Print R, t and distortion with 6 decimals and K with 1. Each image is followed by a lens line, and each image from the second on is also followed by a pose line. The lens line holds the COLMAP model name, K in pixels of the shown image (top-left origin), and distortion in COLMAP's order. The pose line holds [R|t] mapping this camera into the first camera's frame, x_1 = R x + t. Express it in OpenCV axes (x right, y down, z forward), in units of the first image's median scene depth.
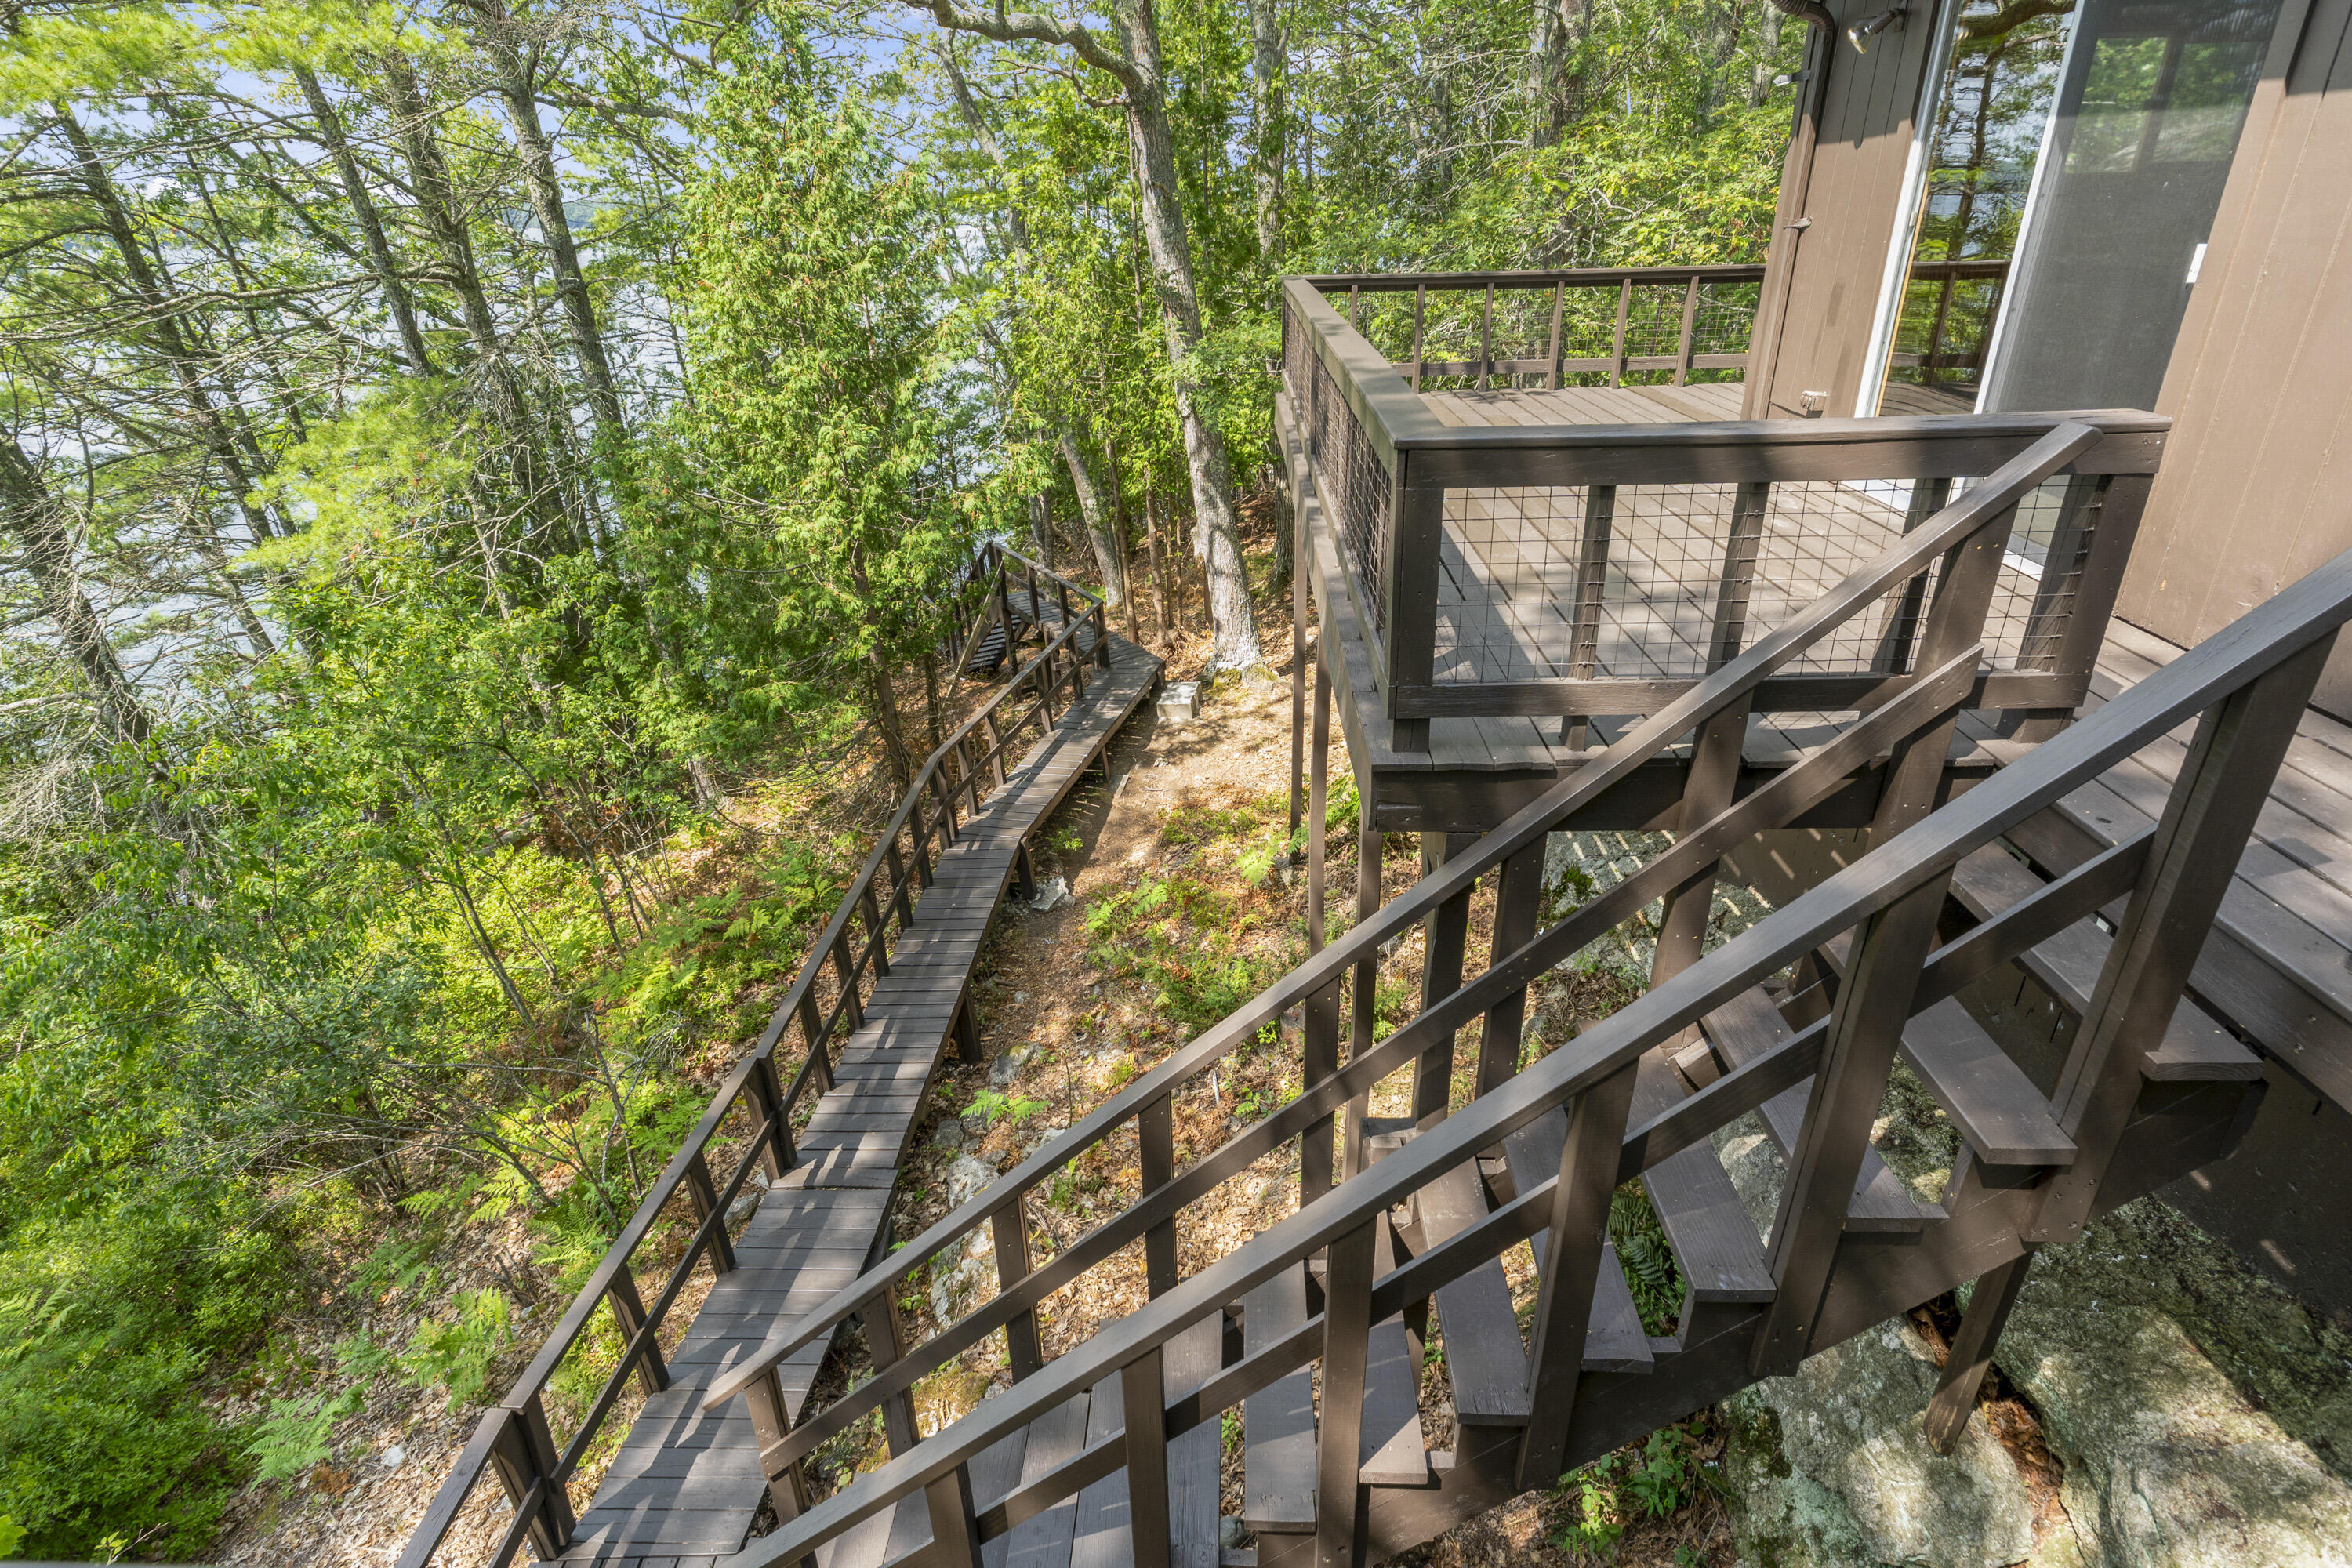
lens RADIAL K [[1183.0, 0, 1181.1], [0, 1183.0, 775.8], [0, 0, 1]] dist [-0.005855, -0.001107]
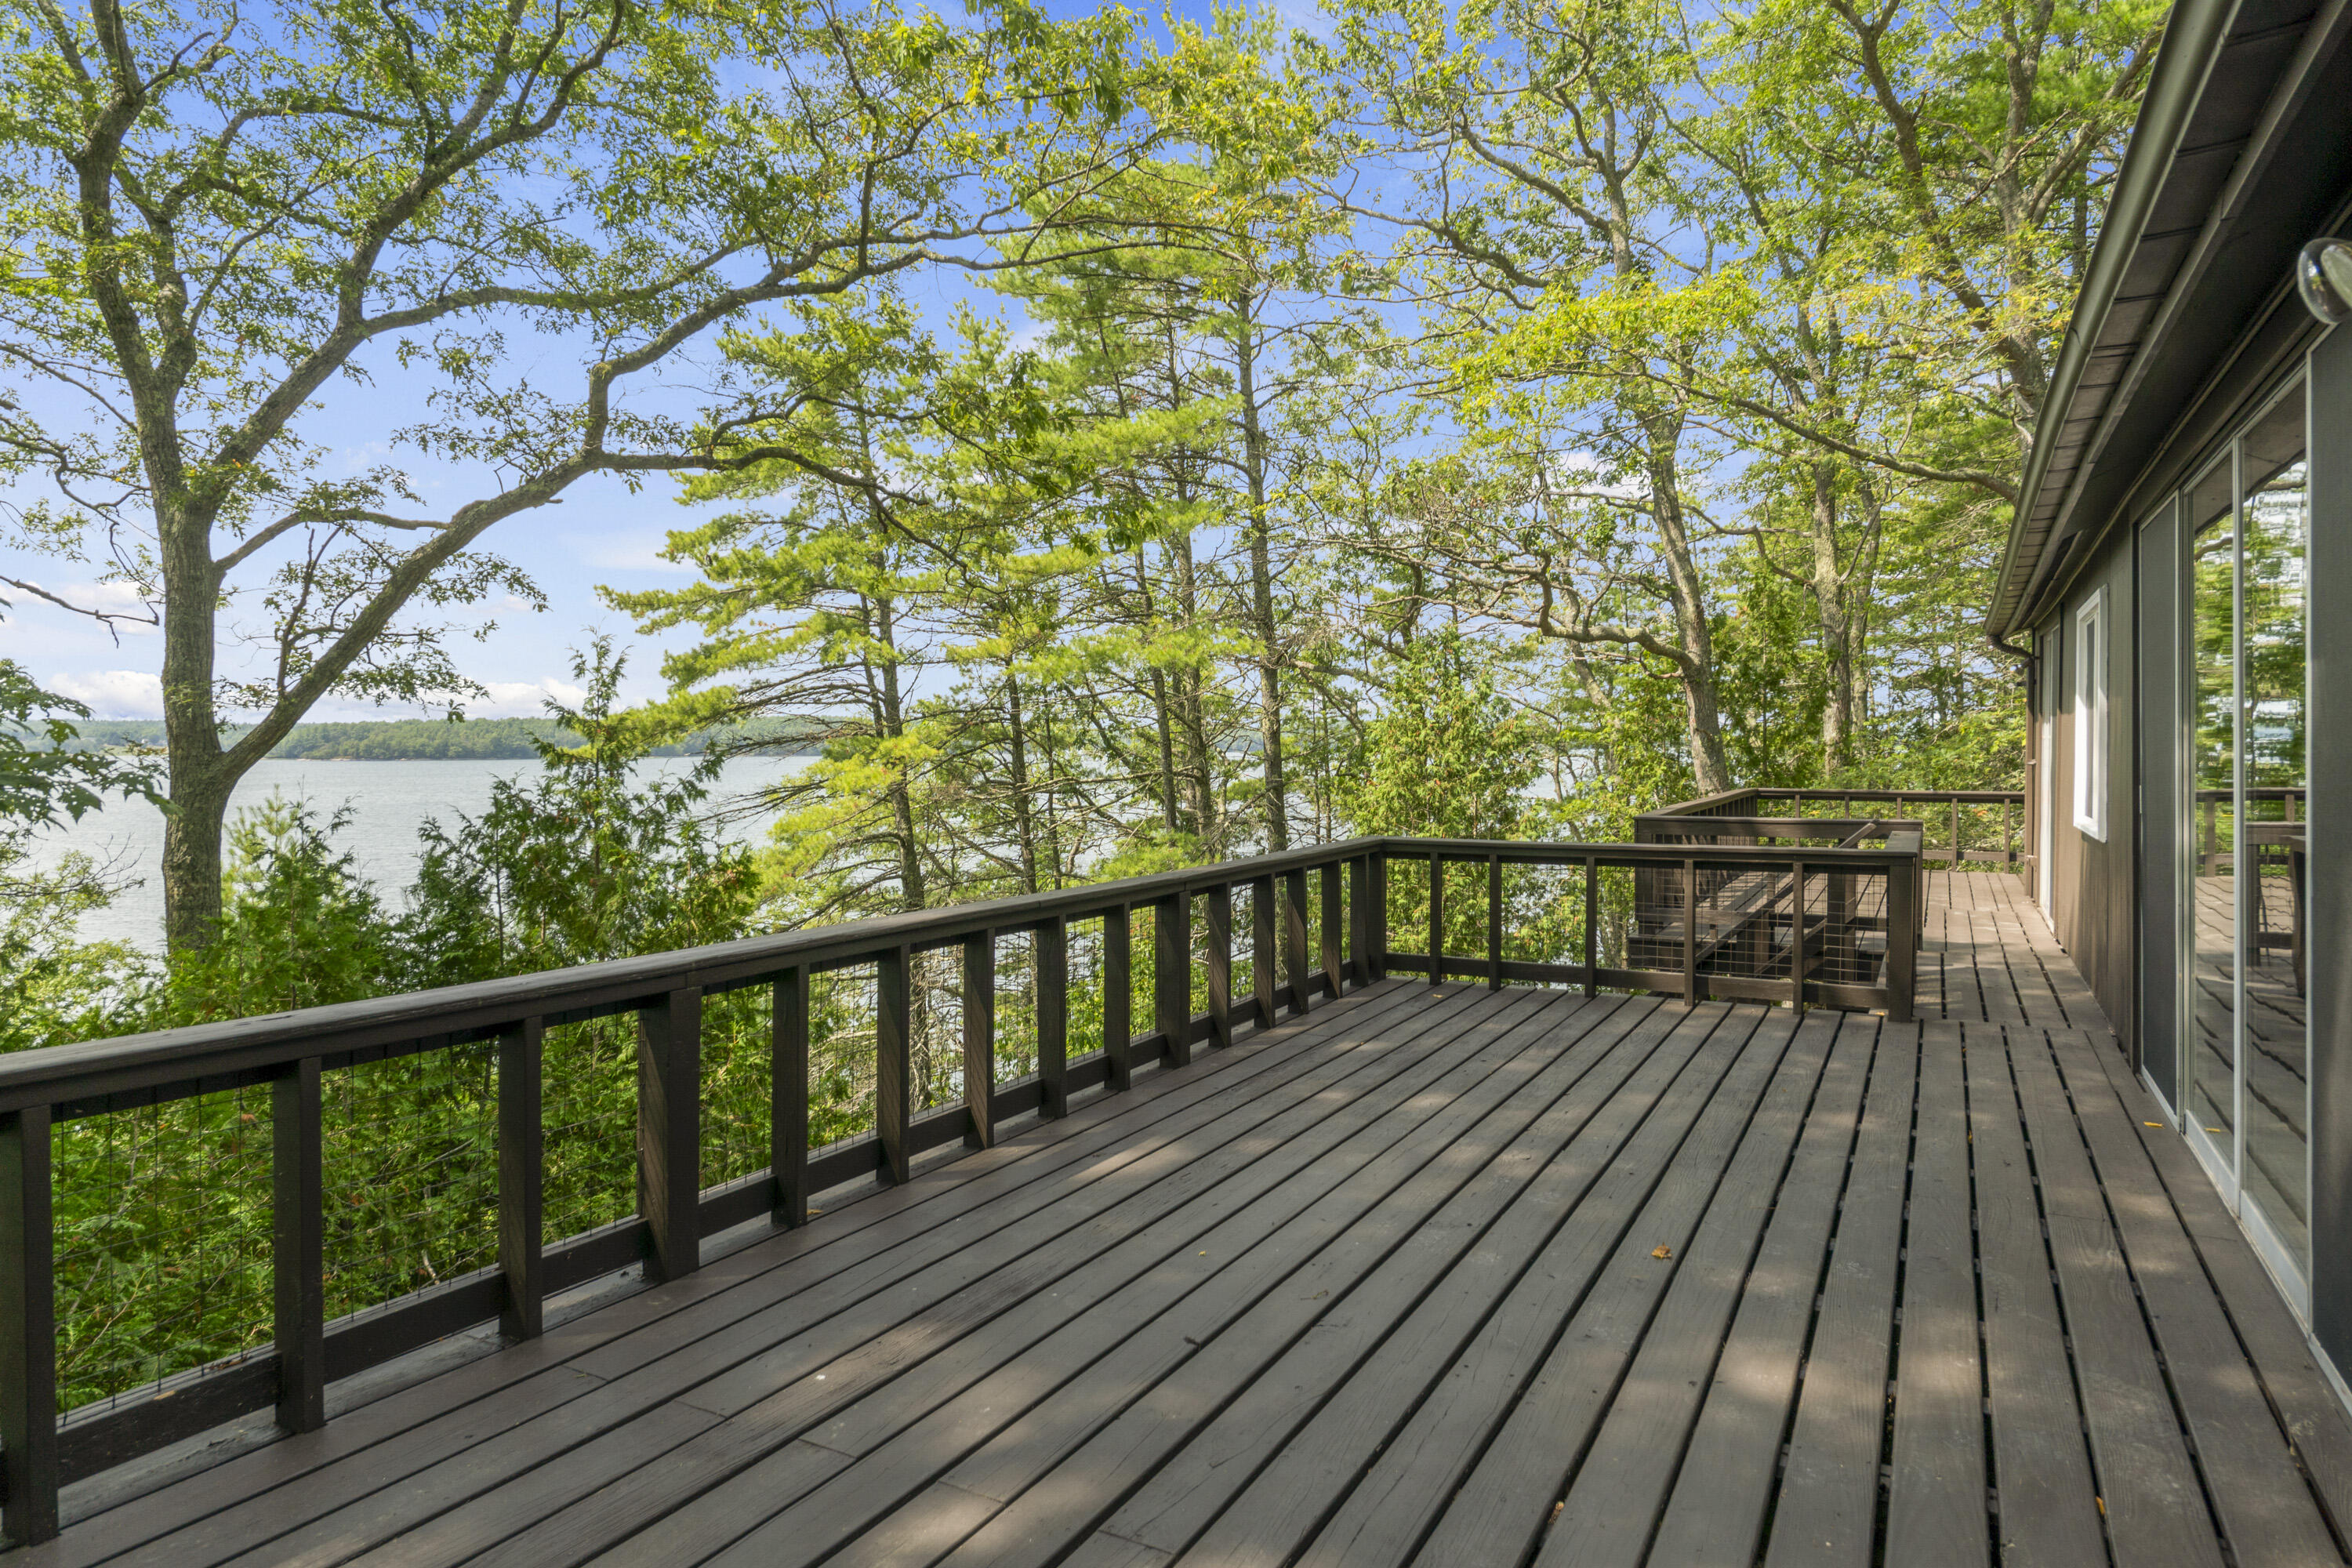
lens RADIAL K [[1560.9, 0, 1179.7], [0, 1560.9, 772.5], [0, 0, 1]] dist [-0.002299, -0.000042]
pose [[0.903424, 0.031737, -0.427571, 0.215670], [-0.207024, 0.905587, -0.370207, 0.339566], [0.375454, 0.422971, 0.824700, -0.700447]]
